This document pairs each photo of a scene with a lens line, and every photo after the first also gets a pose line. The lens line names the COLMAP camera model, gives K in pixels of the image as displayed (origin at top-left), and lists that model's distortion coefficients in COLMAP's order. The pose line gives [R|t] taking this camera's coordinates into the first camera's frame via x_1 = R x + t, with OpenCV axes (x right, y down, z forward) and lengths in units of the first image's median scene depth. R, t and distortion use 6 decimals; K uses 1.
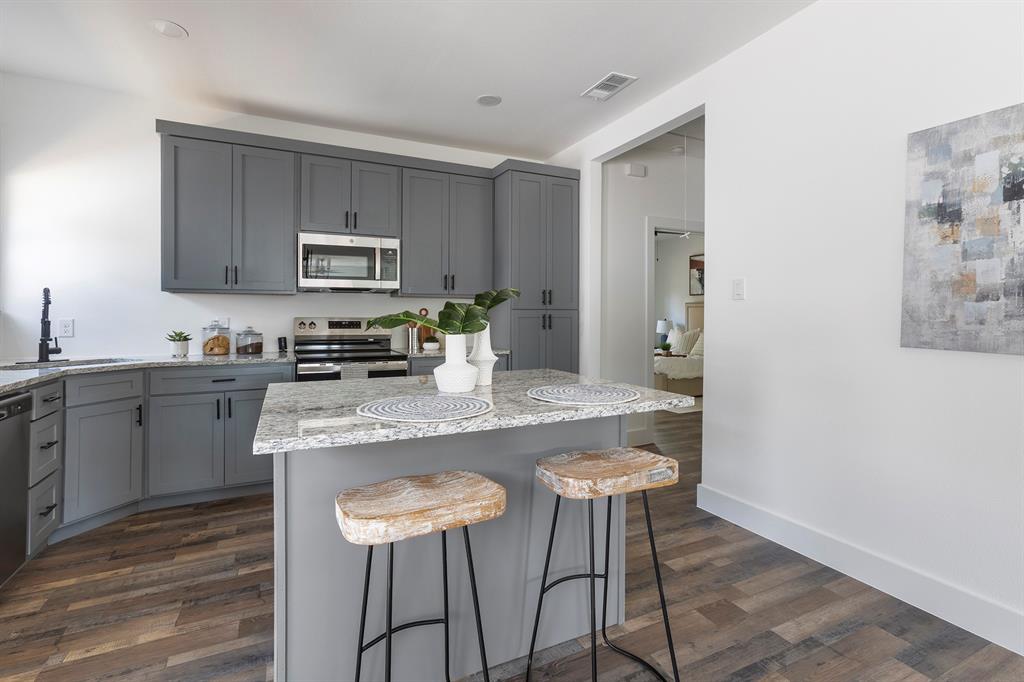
lens RADIAL K [[463.3, 0, 490.5], [0, 463.3, 304.0], [0, 0, 1]] dist [-0.003109, 0.003753]
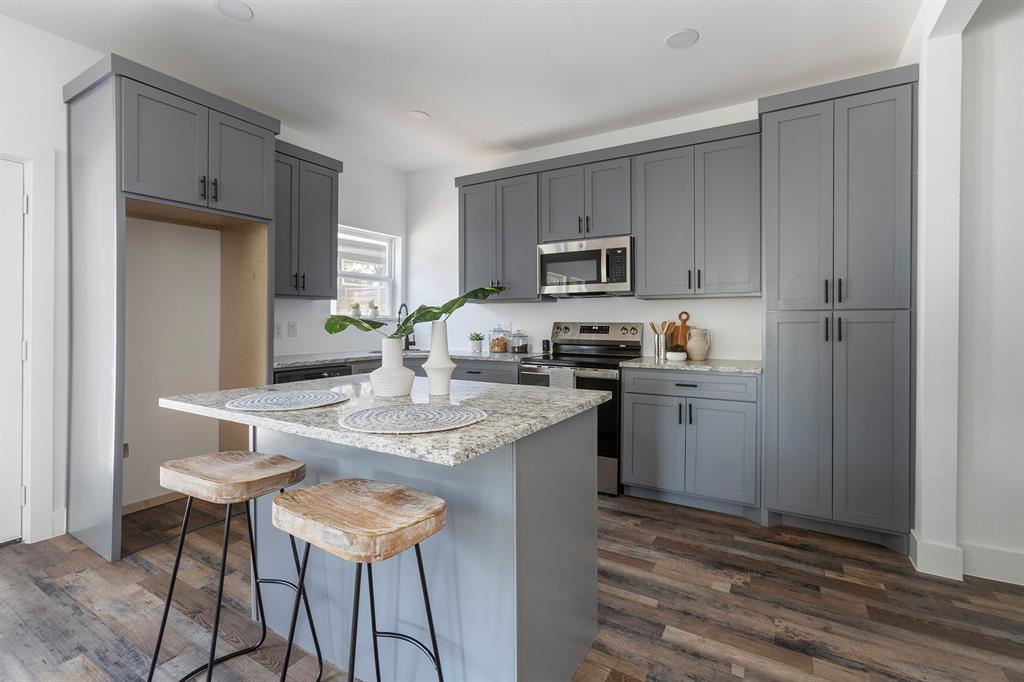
lens RADIAL K [[463.3, 0, 532.7], [0, 463.3, 314.5], [0, 0, 1]] dist [-0.003109, 0.003753]
pose [[0.589519, -0.013687, -0.807638, 0.470900], [0.022871, 0.999738, -0.000249, 0.010392], [0.807430, -0.018325, 0.589678, 0.341135]]
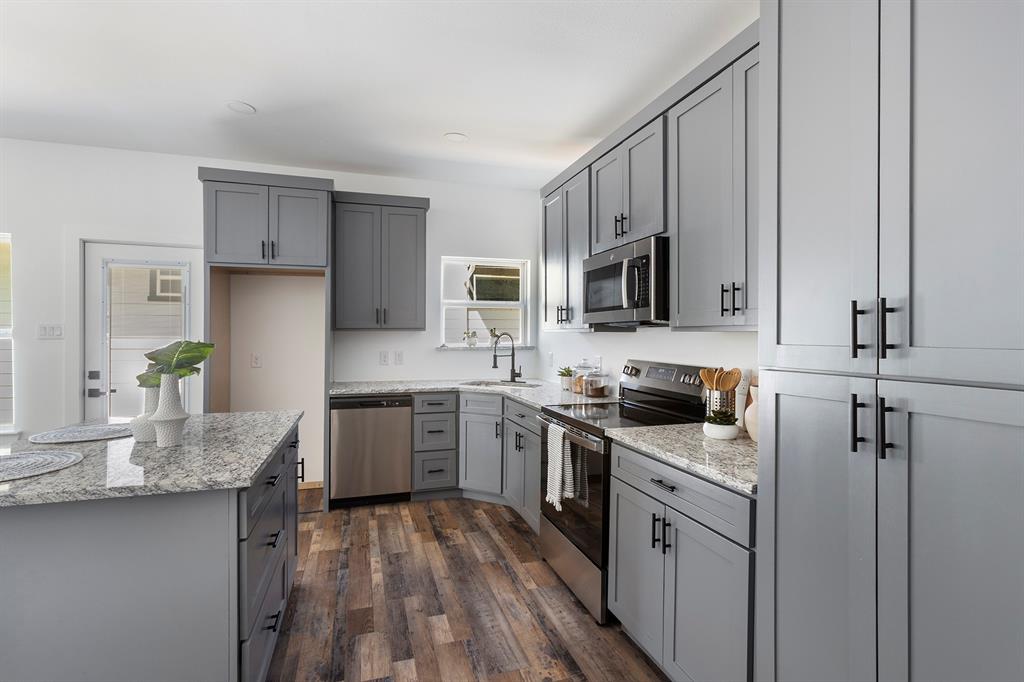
lens RADIAL K [[488.8, 0, 531.7], [0, 488.8, 325.7], [0, 0, 1]] dist [-0.005555, -0.000235]
pose [[-0.103389, -0.018642, -0.994466, 0.490438], [0.022446, 0.999526, -0.021071, -0.017748], [0.994388, -0.024500, -0.102921, 1.006799]]
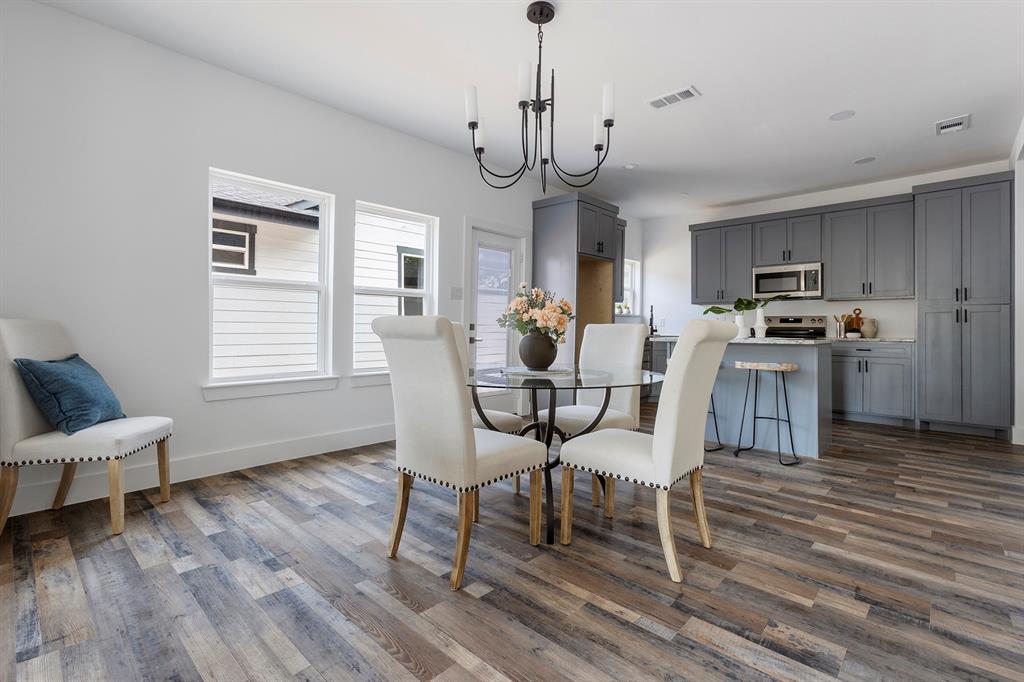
lens RADIAL K [[463.3, 0, 533.2], [0, 463.3, 319.9], [0, 0, 1]] dist [-0.003109, 0.003753]
pose [[0.410496, -0.017107, -0.911702, 0.869906], [0.020094, 0.999751, -0.009712, 0.045247], [0.911641, -0.014333, 0.410738, -0.514584]]
